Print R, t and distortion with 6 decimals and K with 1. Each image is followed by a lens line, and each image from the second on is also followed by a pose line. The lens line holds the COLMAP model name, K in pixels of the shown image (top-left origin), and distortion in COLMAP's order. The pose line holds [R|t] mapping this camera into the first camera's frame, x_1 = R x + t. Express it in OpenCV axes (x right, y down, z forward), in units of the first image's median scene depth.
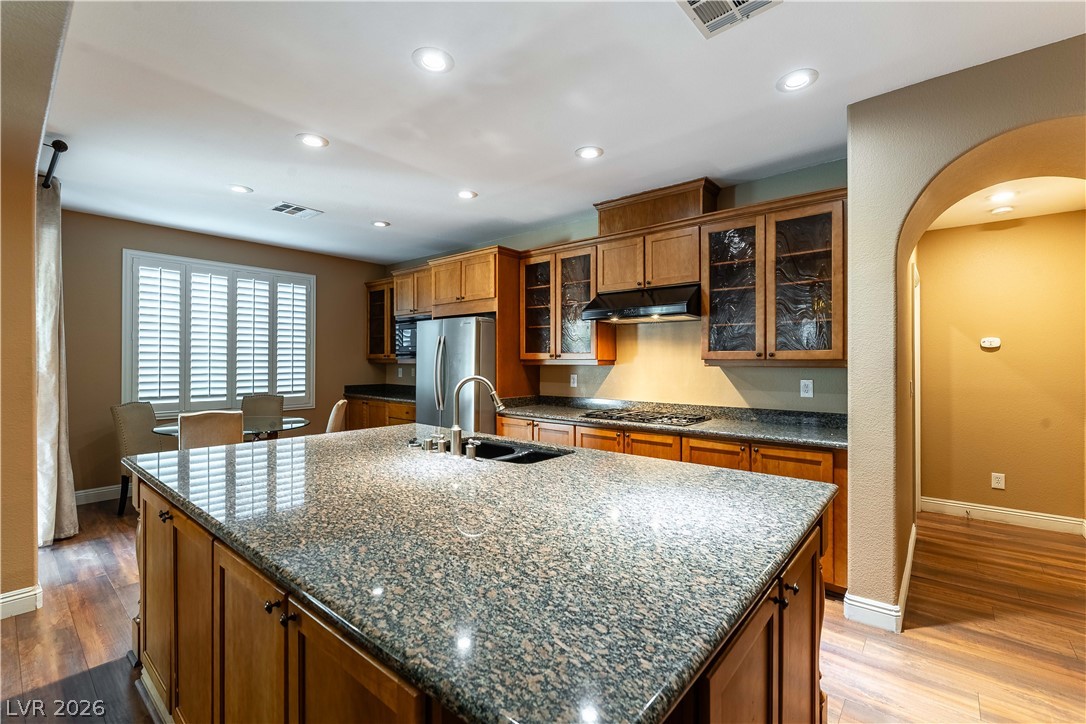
lens RADIAL K [[473.5, 0, 547.0], [0, 473.5, 361.8], [0, 0, 1]] dist [0.010806, 0.000689]
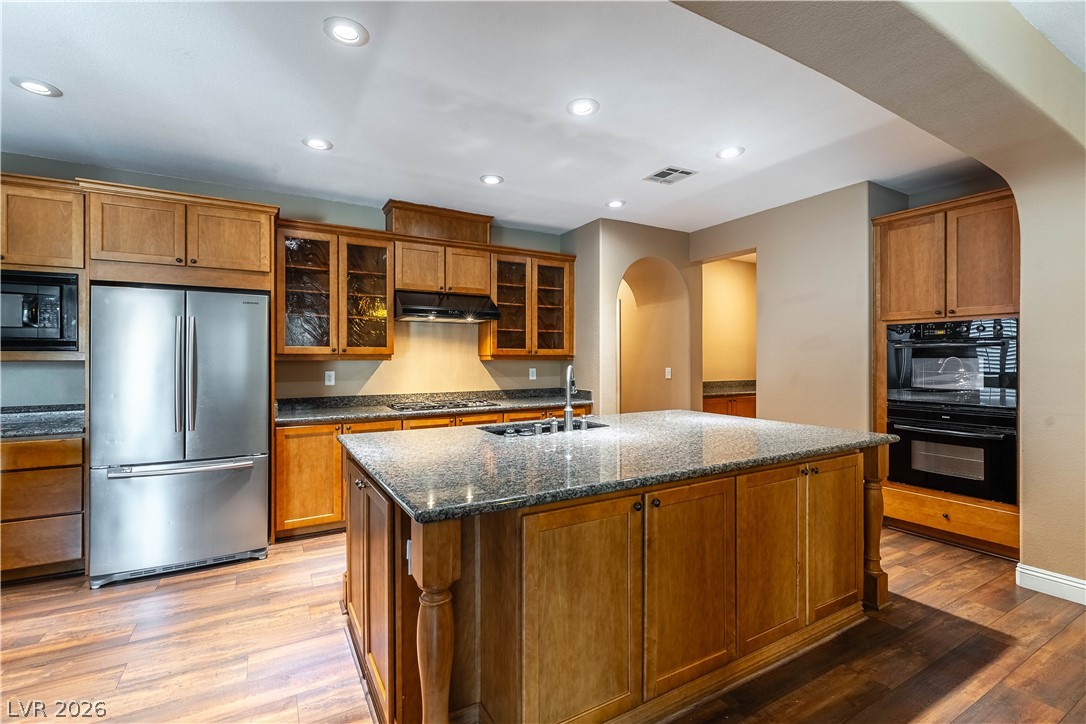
lens RADIAL K [[473.5, 0, 543.4], [0, 473.5, 357.6], [0, 0, 1]] dist [0.010806, 0.000689]
pose [[0.352665, -0.002335, 0.935747, -0.818794], [0.001480, 0.999997, 0.001938, 0.000524], [-0.935748, 0.000702, 0.352667, 0.391348]]
